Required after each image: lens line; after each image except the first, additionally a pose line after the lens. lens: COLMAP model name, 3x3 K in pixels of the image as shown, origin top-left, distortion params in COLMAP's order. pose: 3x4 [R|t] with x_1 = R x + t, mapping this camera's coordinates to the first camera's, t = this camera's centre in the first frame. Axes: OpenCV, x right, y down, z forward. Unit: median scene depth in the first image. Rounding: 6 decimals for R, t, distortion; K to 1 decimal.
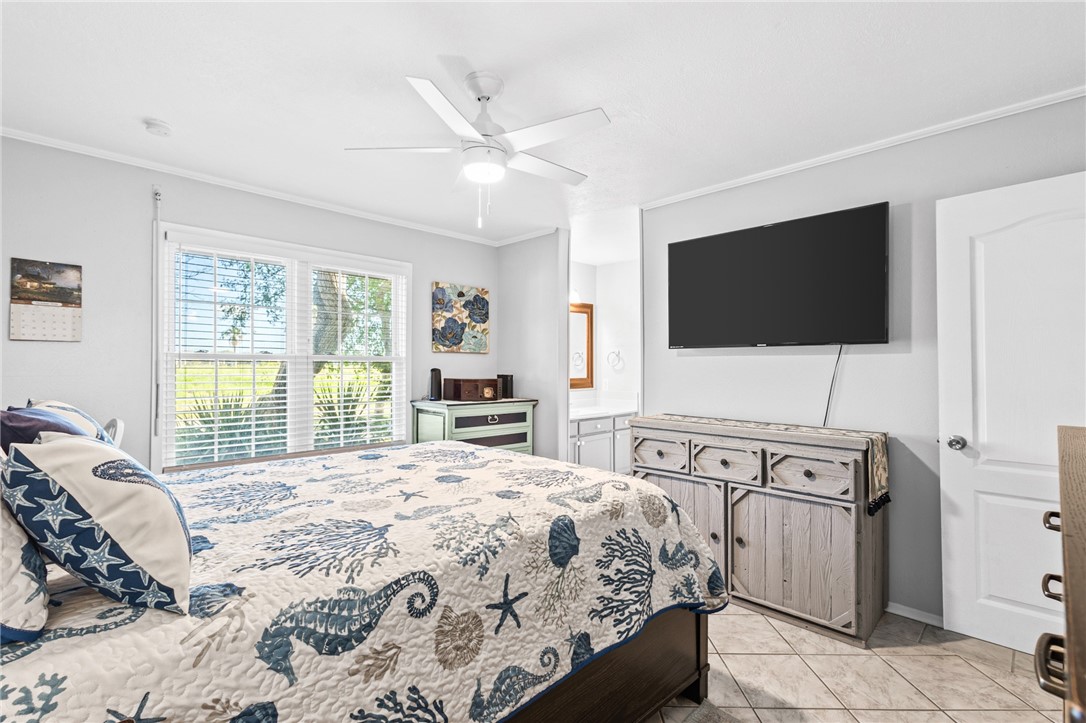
lens RADIAL K [[502.6, 0, 540.5], [0, 502.6, 364.7], [0, 0, 1]] dist [0.014084, -0.001994]
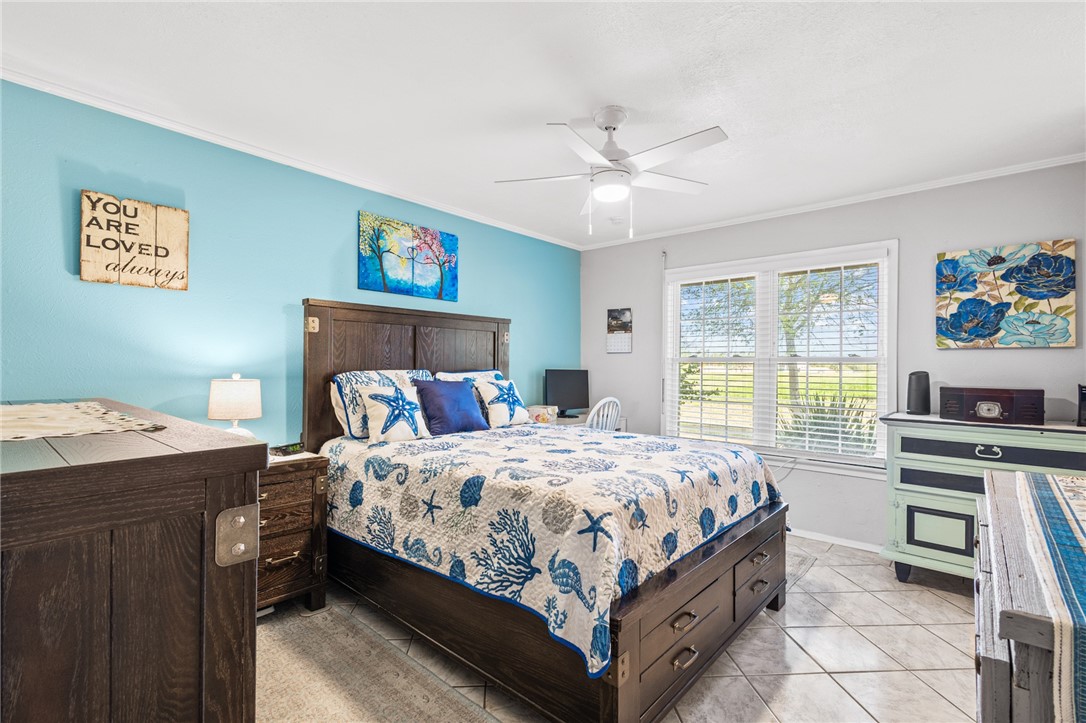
lens RADIAL K [[502.6, 0, 543.2], [0, 502.6, 362.0], [0, 0, 1]] dist [0.014084, -0.001994]
pose [[0.073233, -0.010912, -0.997255, 0.581831], [-0.005154, 0.999923, -0.011319, 0.005654], [0.997302, 0.005969, 0.073171, 0.446246]]
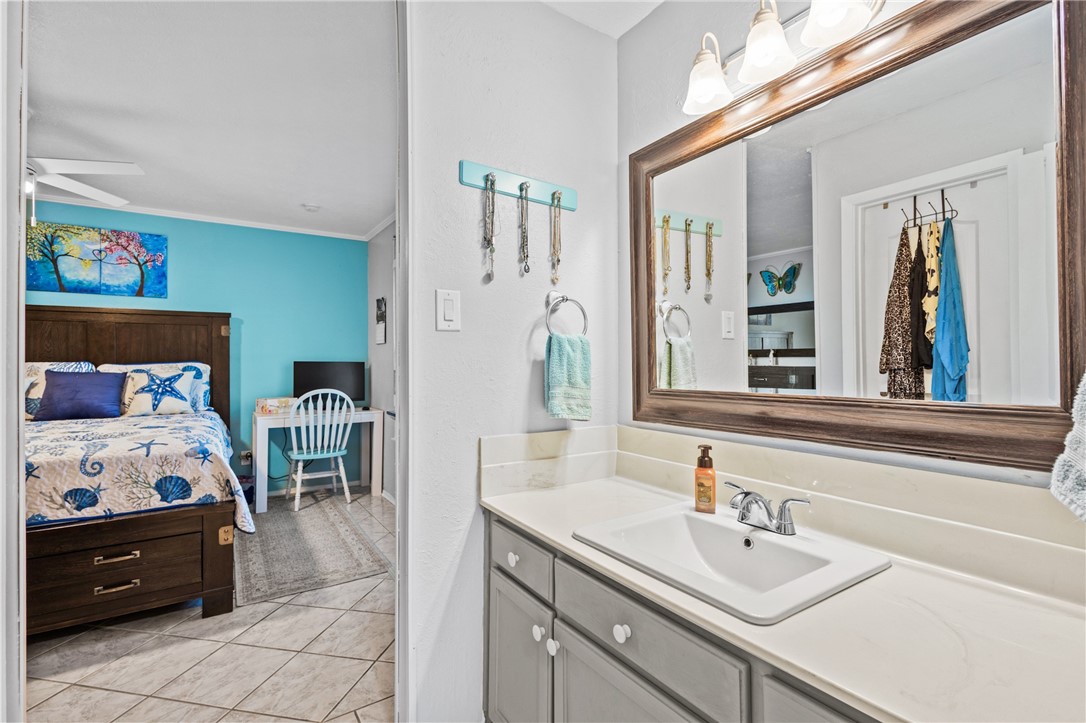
lens RADIAL K [[502.6, 0, 542.0], [0, 502.6, 359.4], [0, 0, 1]] dist [0.014084, -0.001994]
pose [[-0.206814, -0.008661, -0.978342, 0.439434], [0.007810, 0.999914, -0.010503, 0.023018], [0.978349, -0.009813, -0.206728, 1.407816]]
